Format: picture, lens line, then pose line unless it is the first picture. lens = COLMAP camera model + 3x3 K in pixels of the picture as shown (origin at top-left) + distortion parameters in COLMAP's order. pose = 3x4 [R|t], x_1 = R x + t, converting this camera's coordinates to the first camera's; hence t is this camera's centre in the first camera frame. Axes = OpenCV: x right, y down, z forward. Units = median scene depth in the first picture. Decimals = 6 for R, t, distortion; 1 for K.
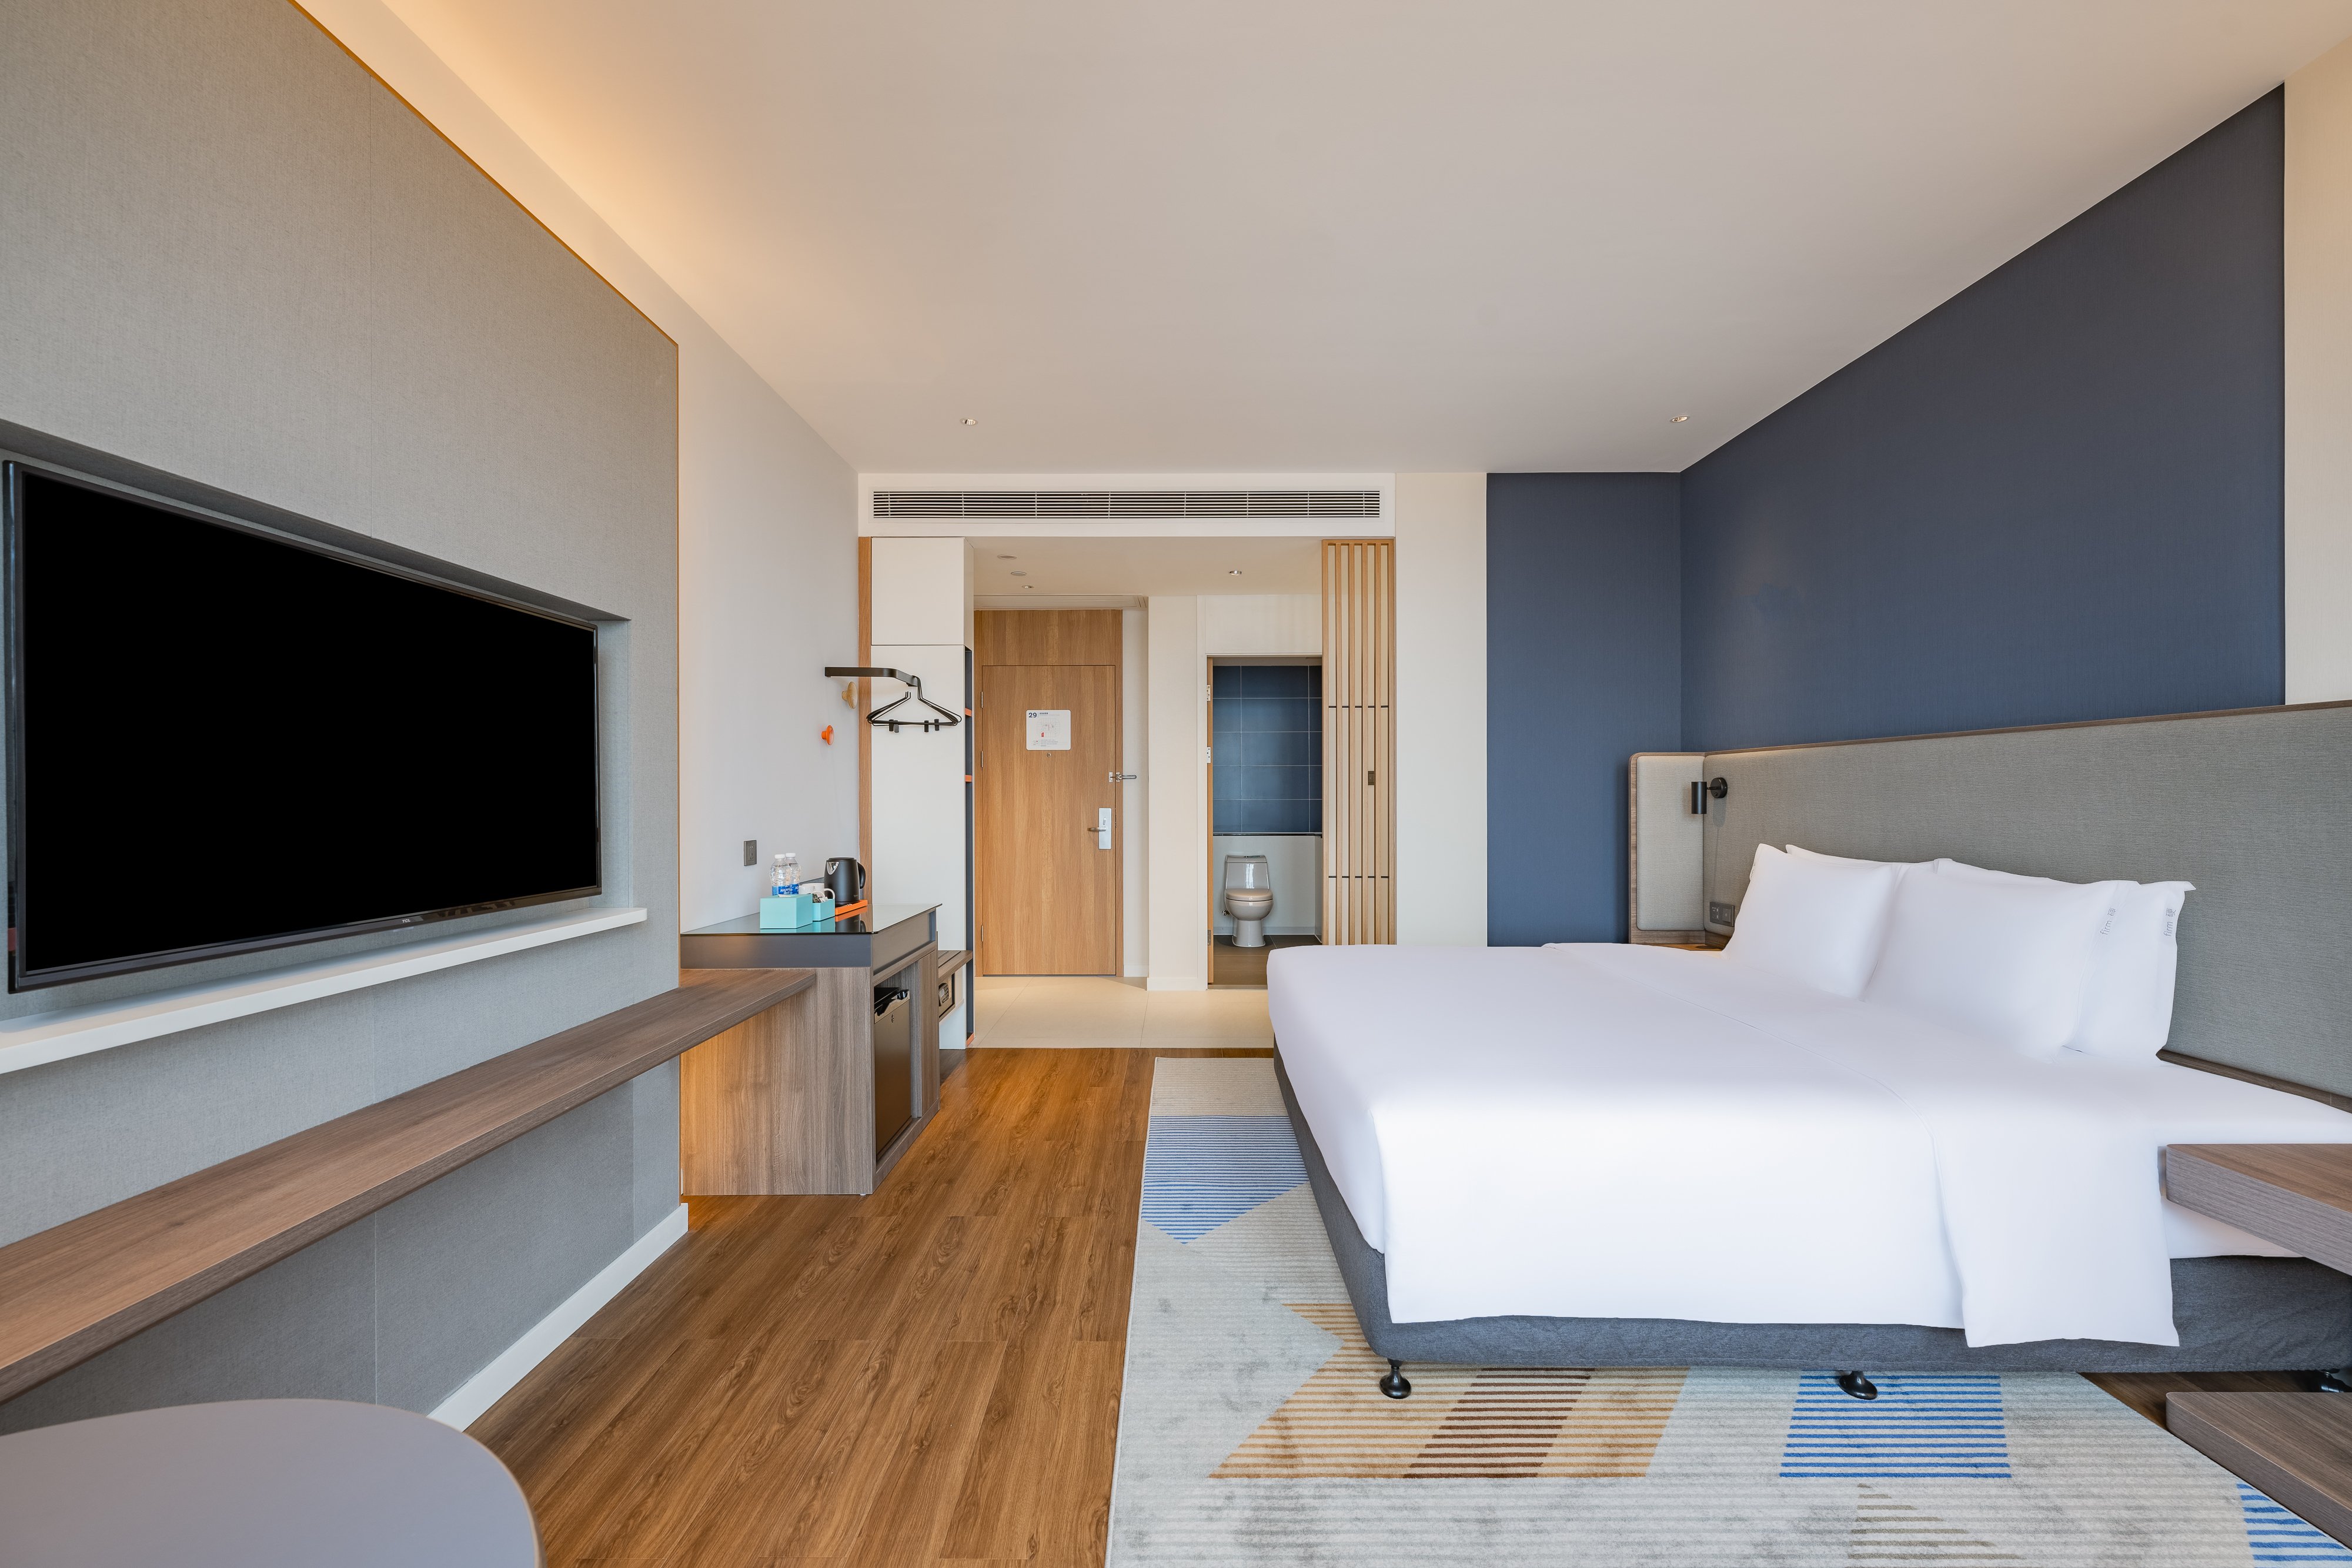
lens RADIAL K [[1043.4, 0, 1183.7], [0, 1043.4, 793.7], [0, 0, 1]] dist [0.001768, -0.000087]
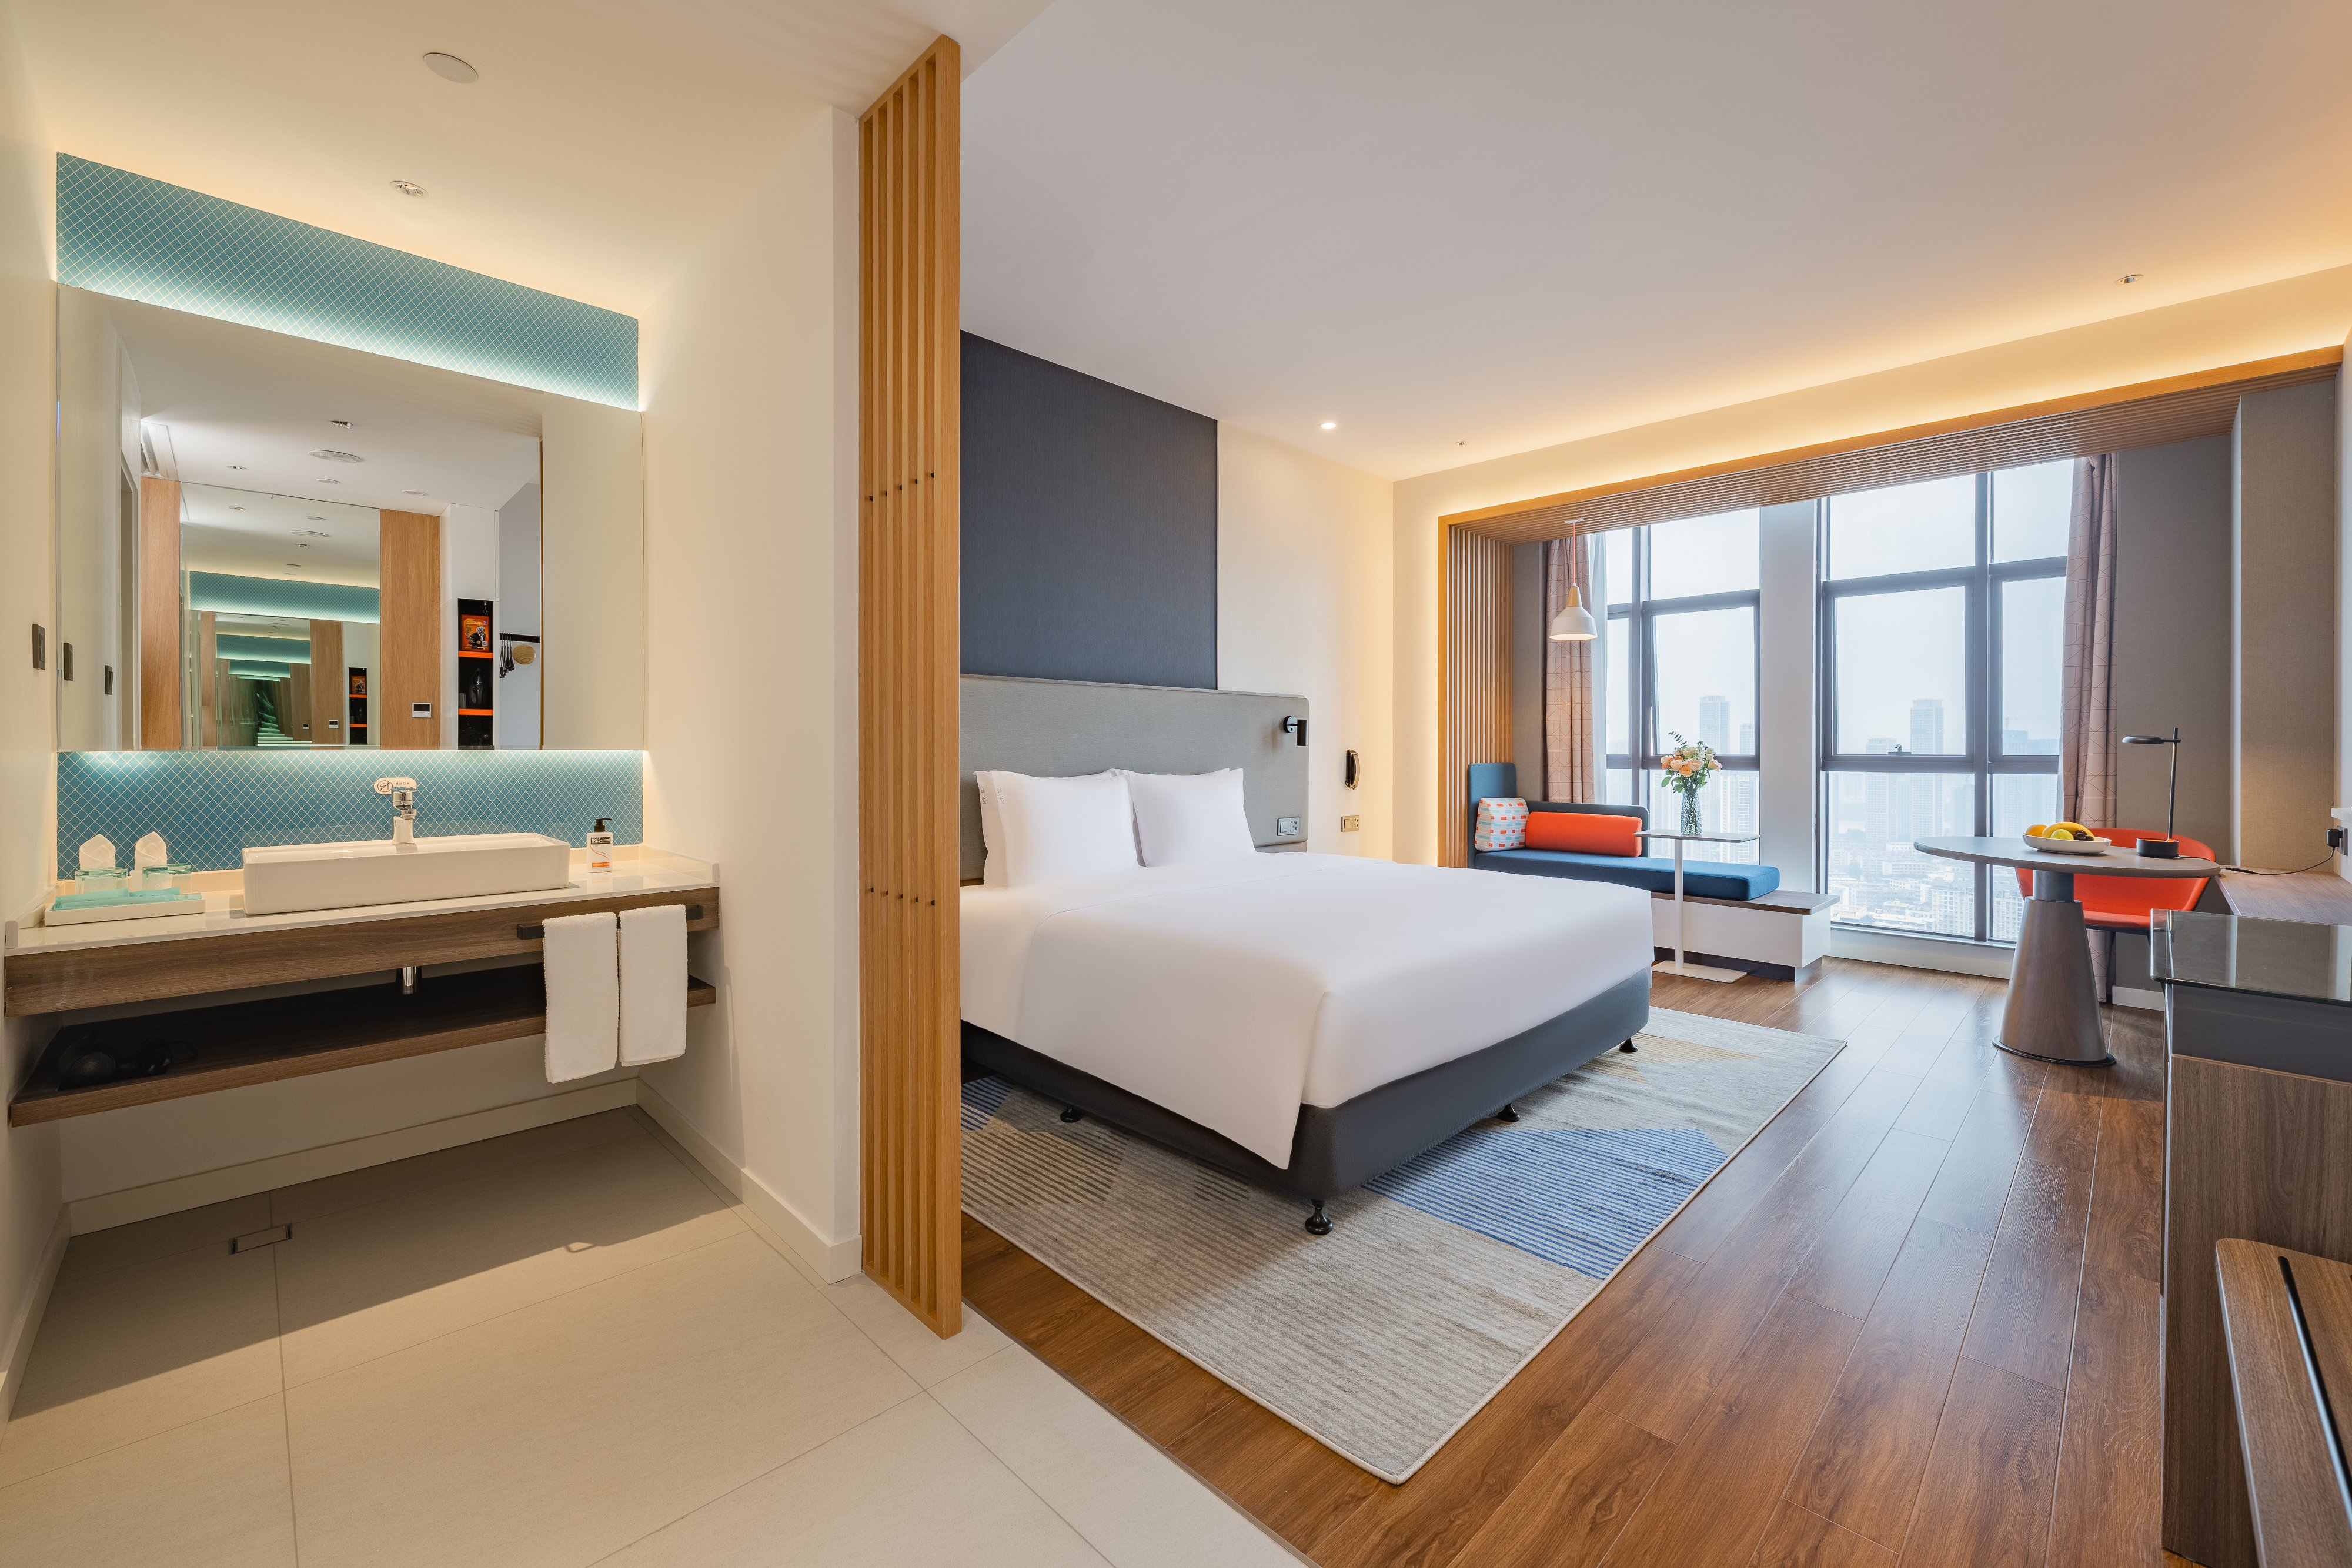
lens RADIAL K [[969.2, 0, 1190.1], [0, 969.2, 749.4], [0, 0, 1]] dist [0.005852, -0.000191]
pose [[-0.721203, -0.003513, 0.692714, -0.238546], [-0.001432, 0.999993, 0.003580, 0.023688], [-0.692722, 0.001590, -0.721203, 1.572913]]
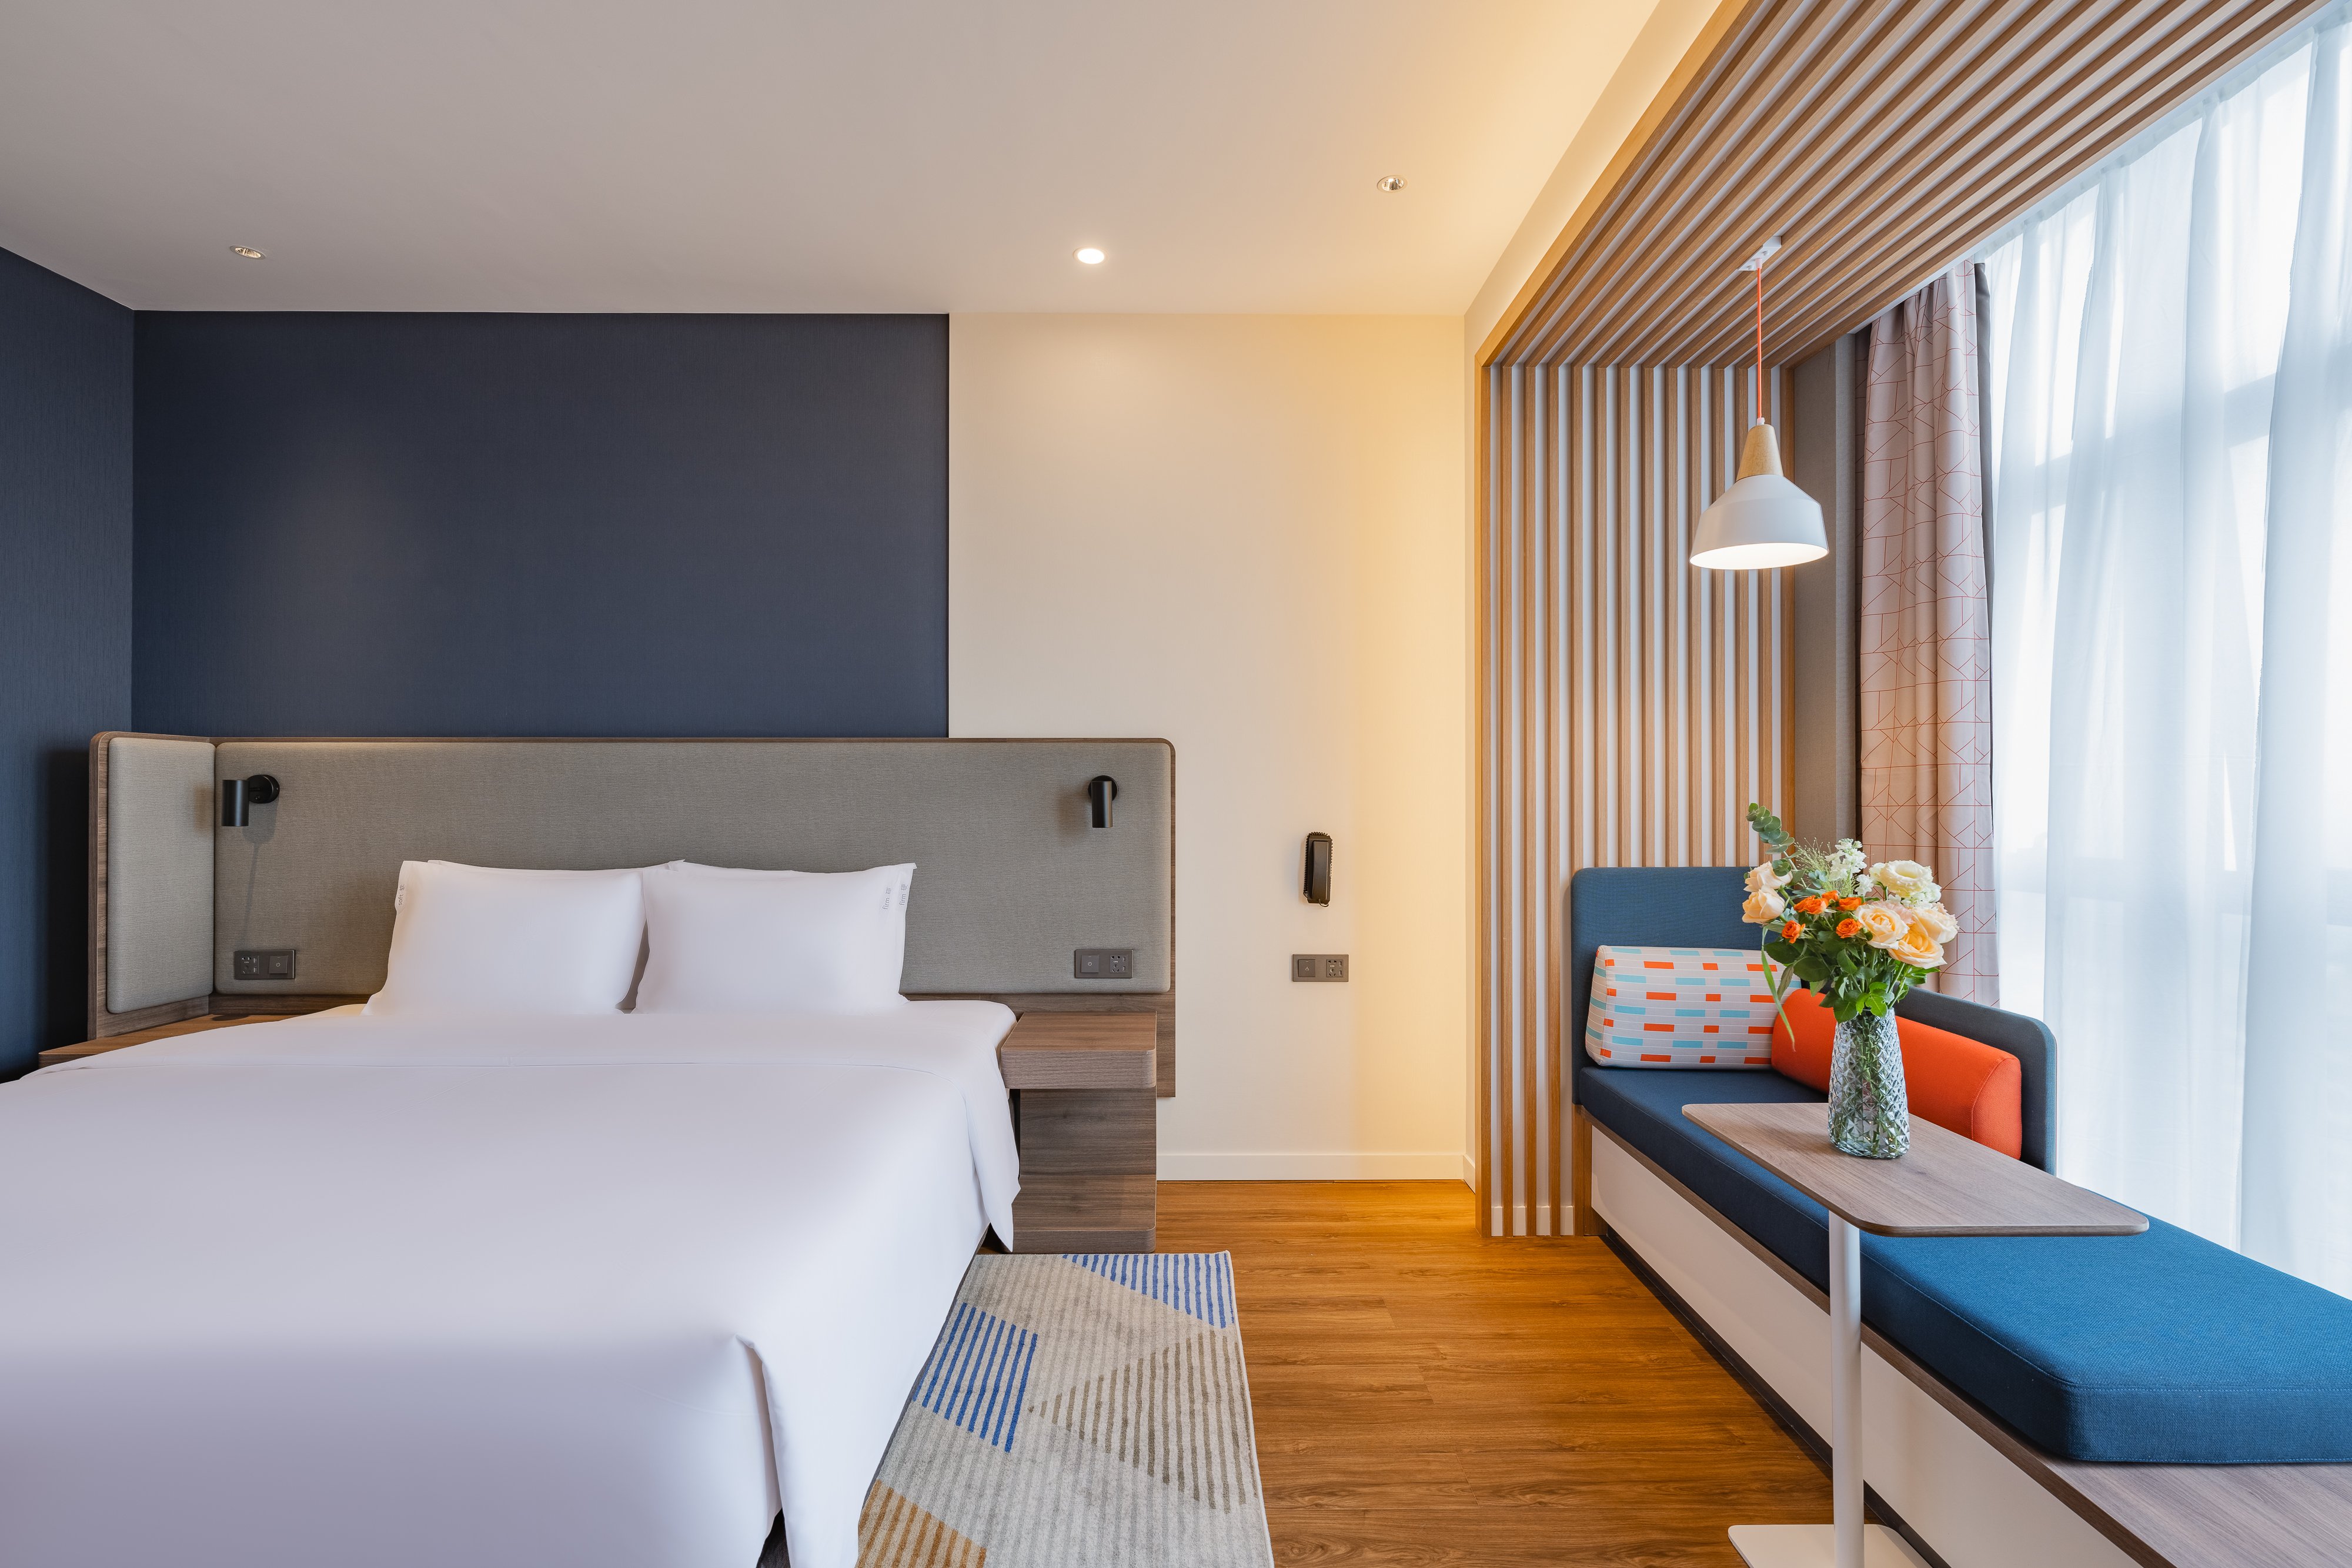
lens RADIAL K [[1006.2, 0, 1192.3], [0, 1006.2, 791.6], [0, 0, 1]] dist [0.001174, 0.000344]
pose [[-0.016768, 0.008316, 0.999825, -0.219656], [-0.000744, 0.999965, -0.008330, 0.001376], [-0.999859, -0.000883, -0.016761, 0.414328]]
